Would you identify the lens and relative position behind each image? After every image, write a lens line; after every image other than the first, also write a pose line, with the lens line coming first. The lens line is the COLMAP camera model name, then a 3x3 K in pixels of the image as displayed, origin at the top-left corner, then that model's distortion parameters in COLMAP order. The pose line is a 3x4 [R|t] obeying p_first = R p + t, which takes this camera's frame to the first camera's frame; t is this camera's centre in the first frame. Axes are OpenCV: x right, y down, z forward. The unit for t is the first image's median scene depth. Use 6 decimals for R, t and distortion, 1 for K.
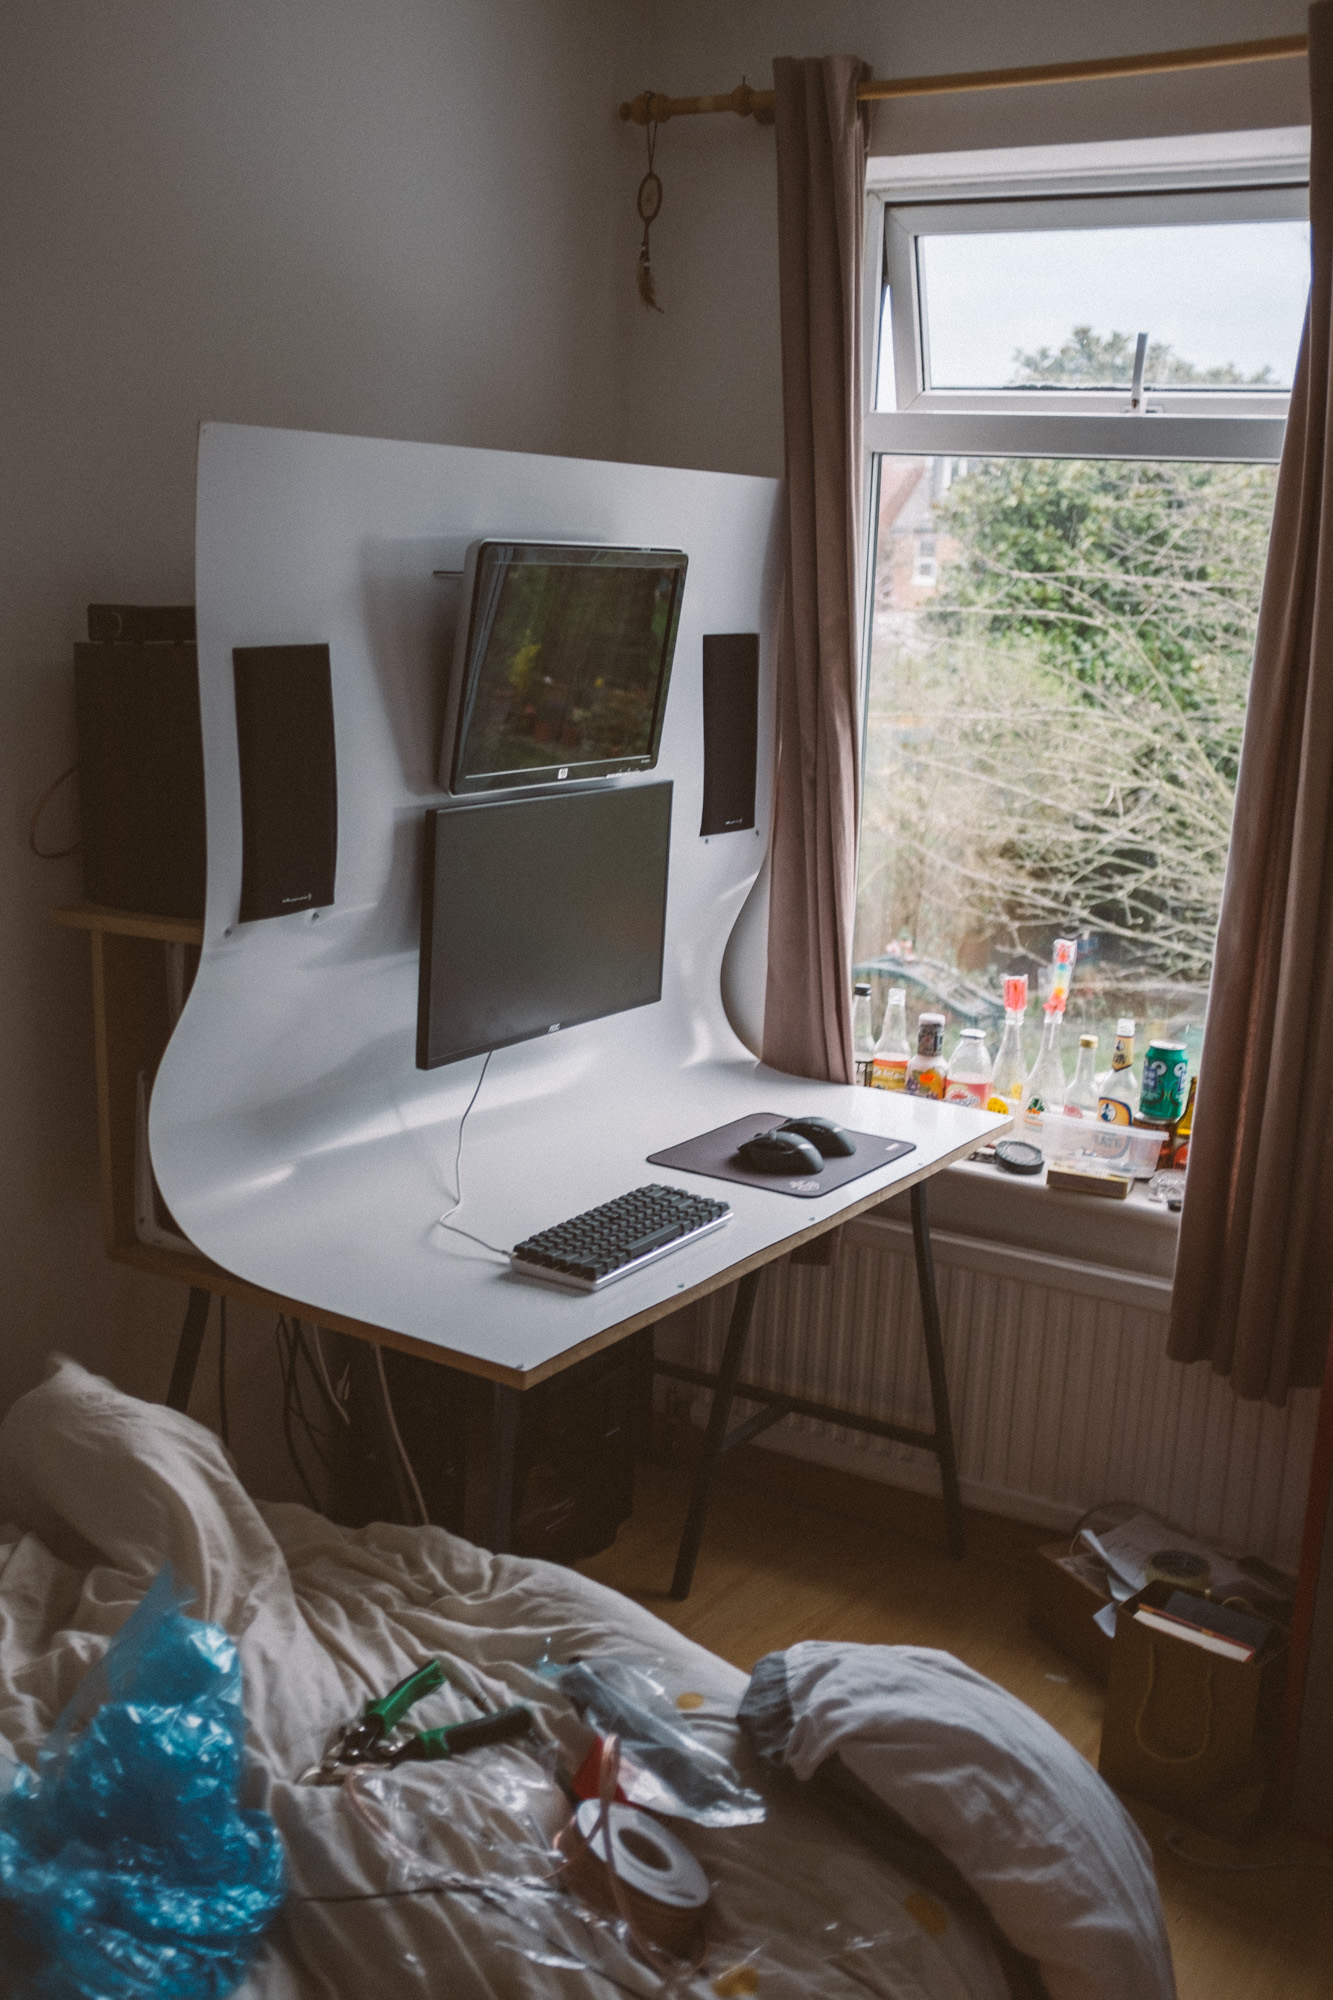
lens RADIAL K [[2028.7, 0, 660.1], [0, 2028.7, 1008.9], [0, 0, 1]] dist [-0.122413, 0.220226]
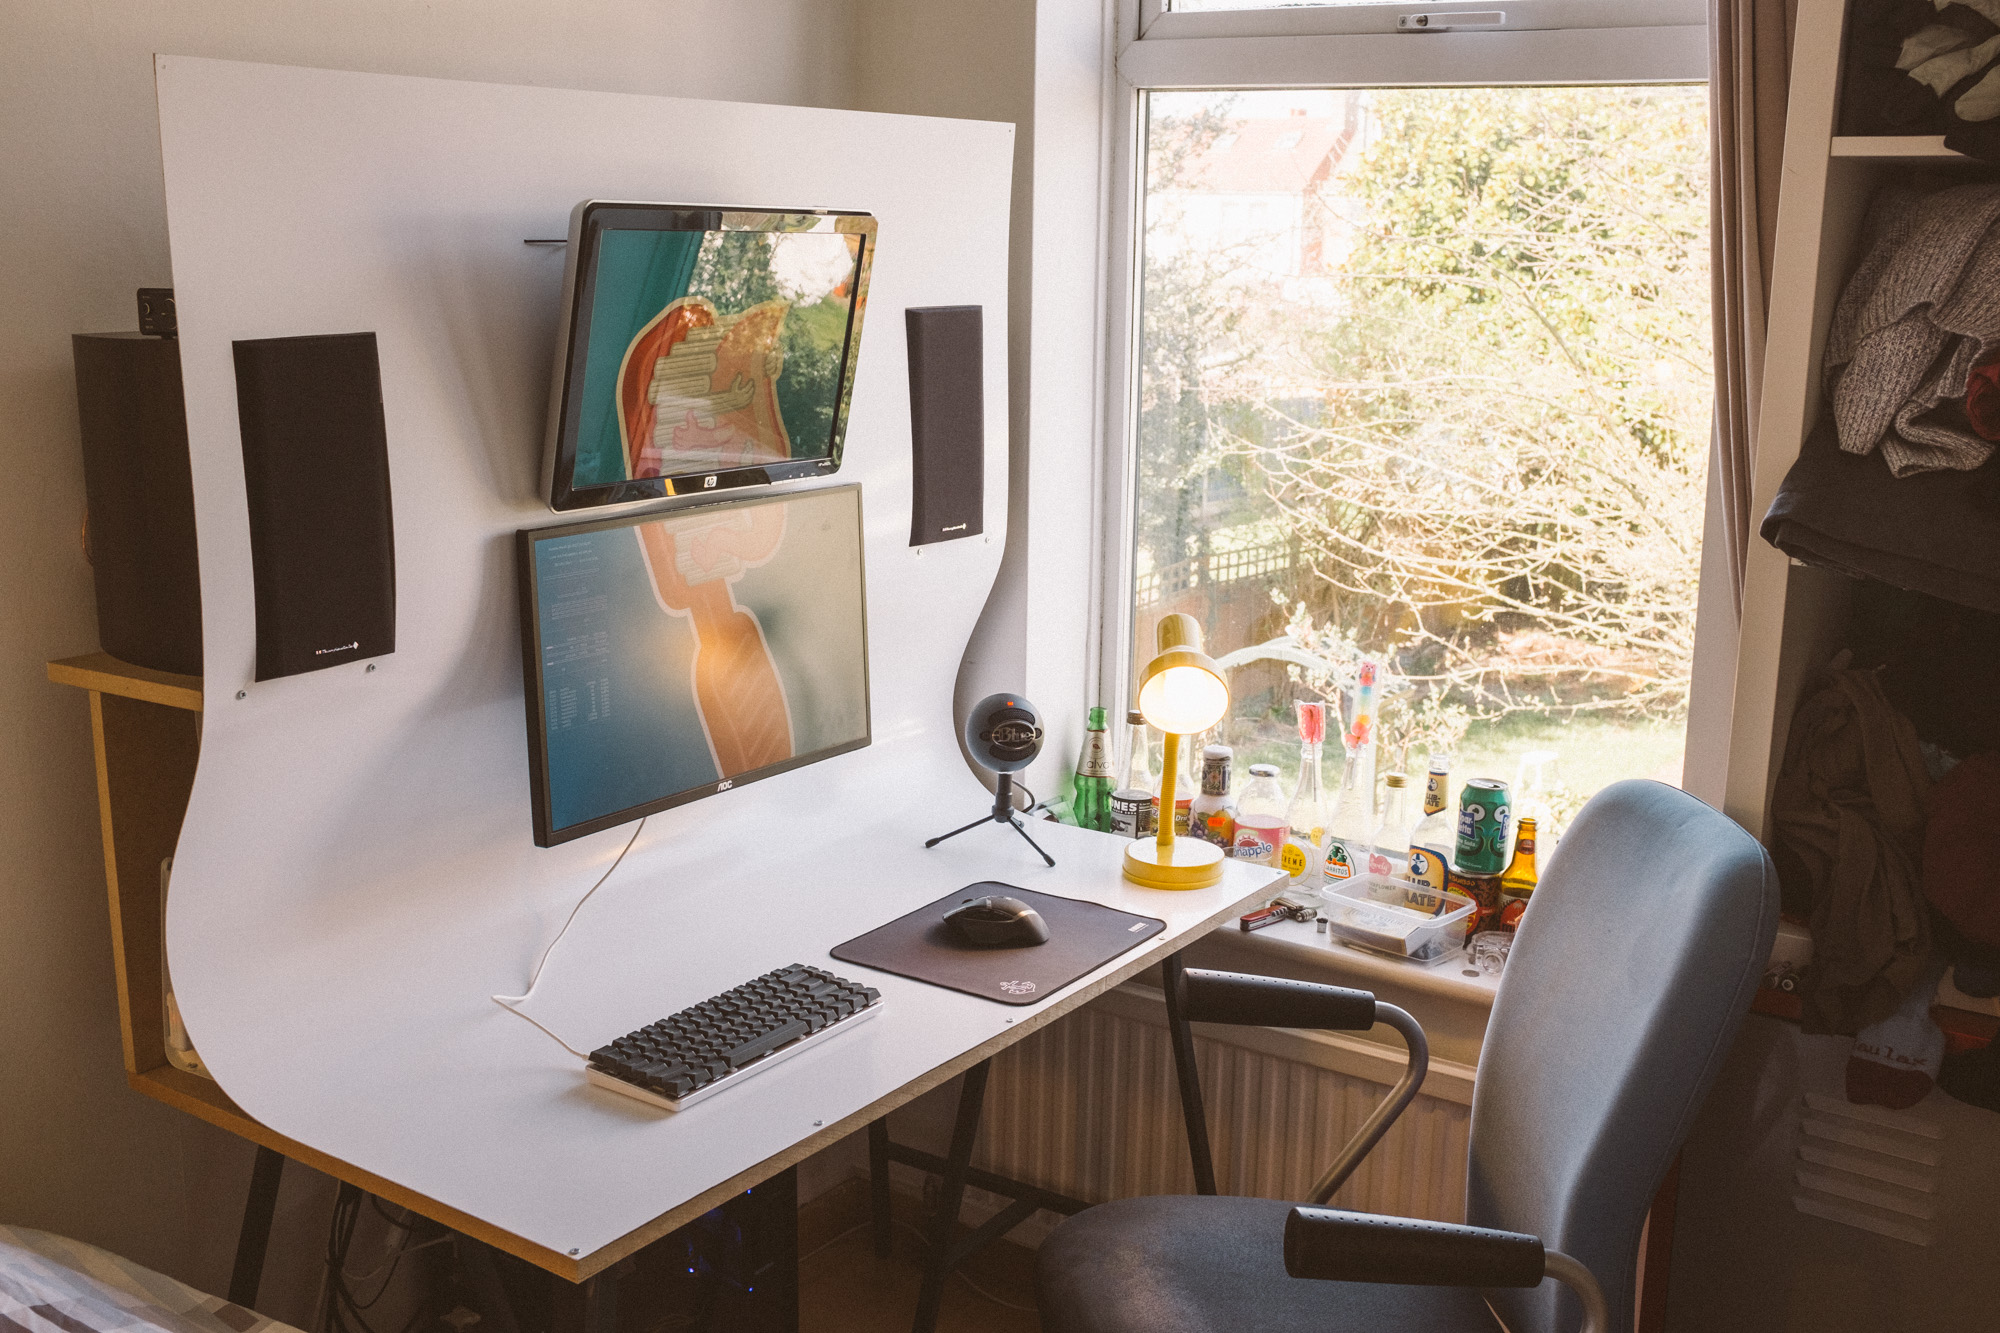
lens RADIAL K [[2104.7, 0, 1003.3], [0, 2104.7, 618.9], [0, 0, 1]] dist [-0.118594, 0.446516]
pose [[0.999488, -0.013275, -0.029100, 0.090723], [0.012250, 0.999308, -0.035132, -0.027471], [0.029547, 0.034758, 0.998959, 0.139358]]
